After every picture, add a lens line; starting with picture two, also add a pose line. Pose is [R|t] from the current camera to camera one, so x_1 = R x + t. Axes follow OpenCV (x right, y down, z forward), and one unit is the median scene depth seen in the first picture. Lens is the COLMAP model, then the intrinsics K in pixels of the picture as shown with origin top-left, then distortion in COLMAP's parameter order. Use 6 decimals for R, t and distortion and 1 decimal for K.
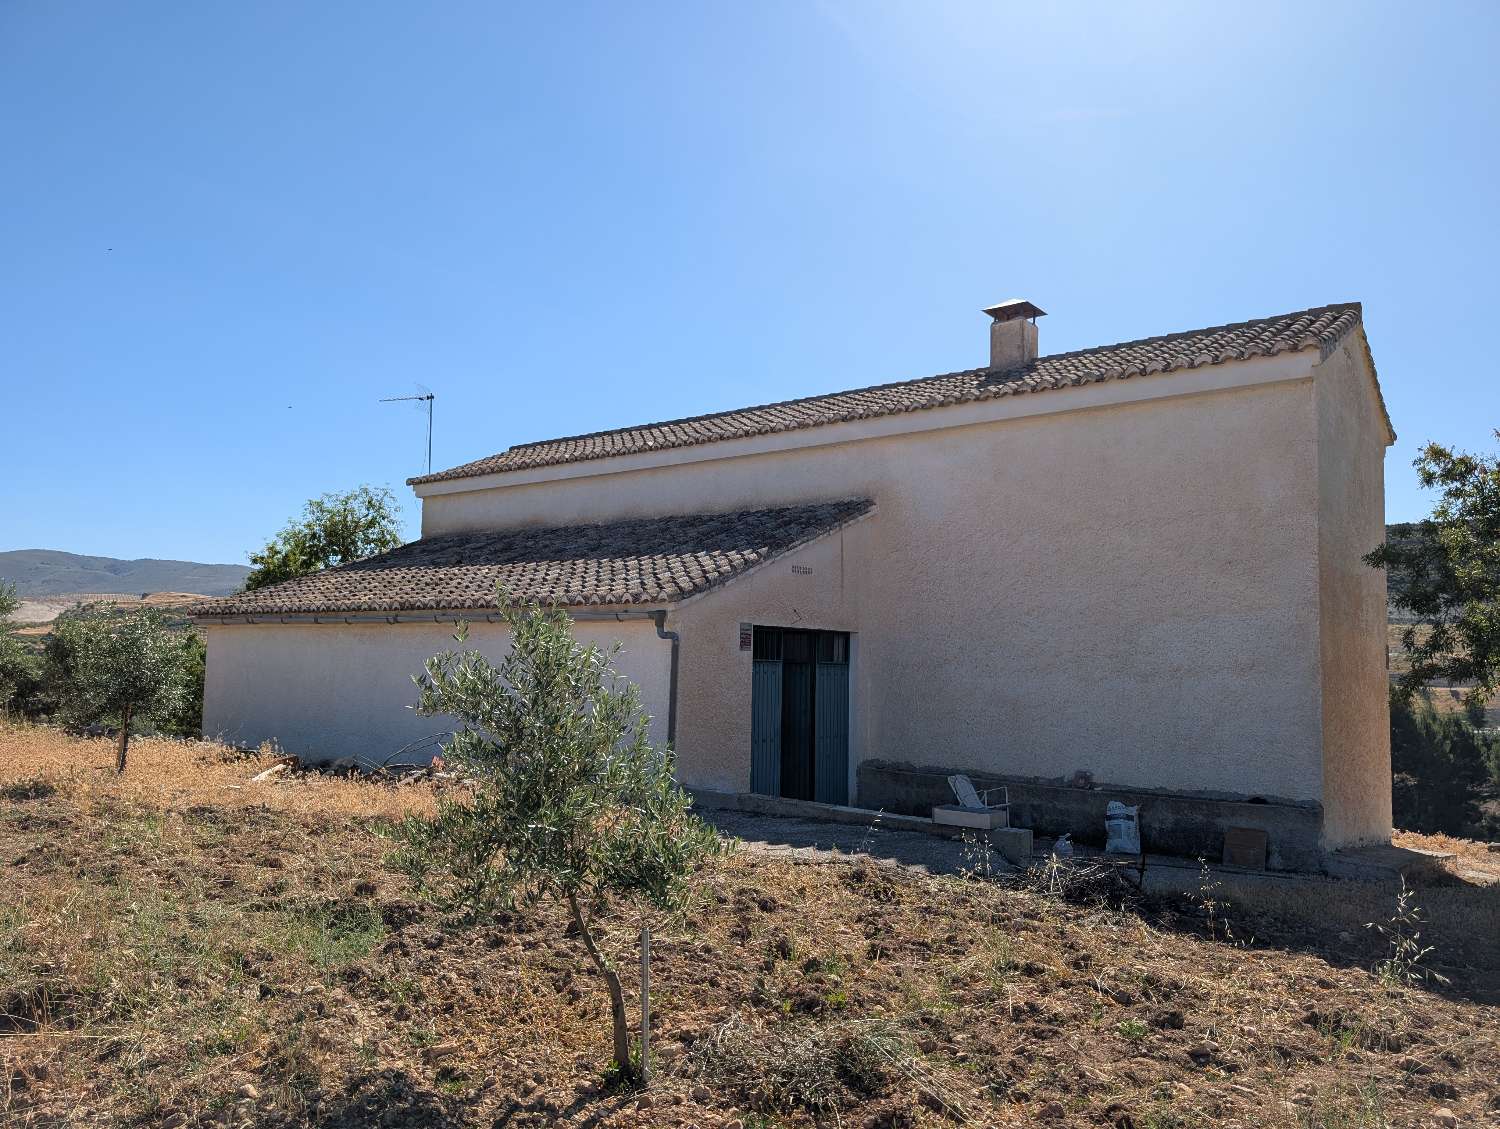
lens RADIAL K [[1066.2, 0, 763.0], [0, 1066.2, 583.7], [0, 0, 1]] dist [0.008020, 0.003205]
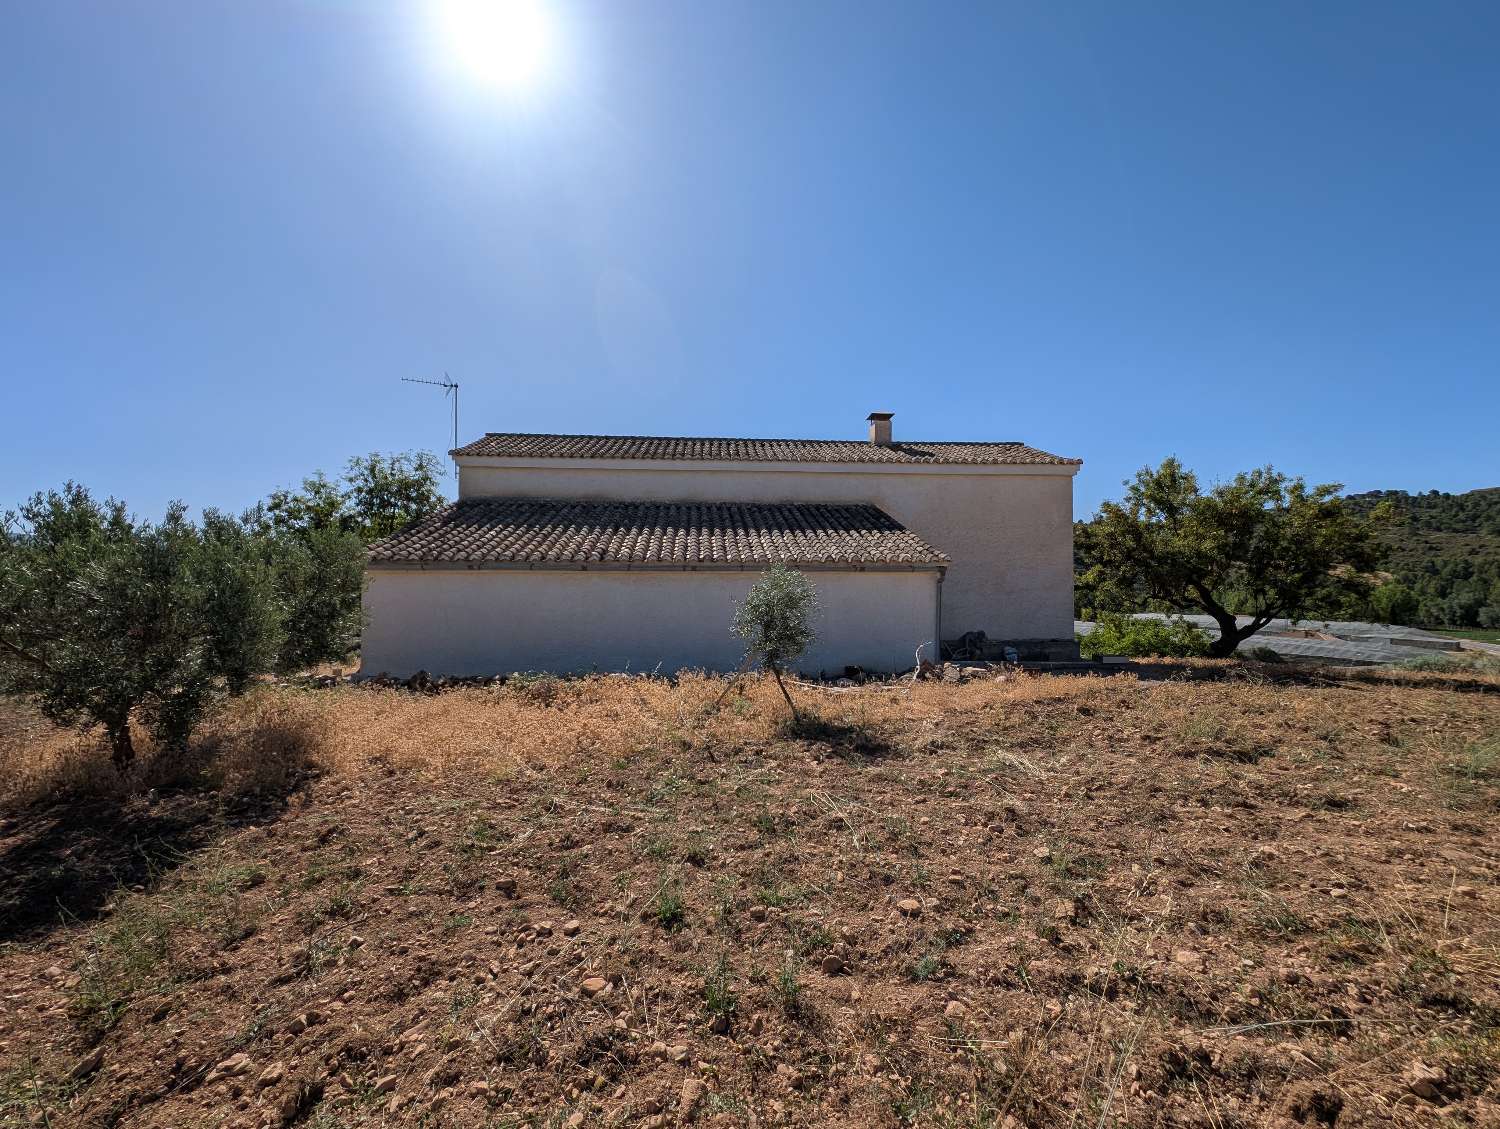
lens RADIAL K [[554.6, 0, 765.3], [0, 554.6, 549.1], [0, 0, 1]] dist [0.010558, -0.002845]
pose [[0.735483, 0.017056, 0.677328, -0.667645], [-0.034899, 0.999310, 0.012732, -0.004476], [-0.676644, -0.033002, 0.735571, 0.358407]]
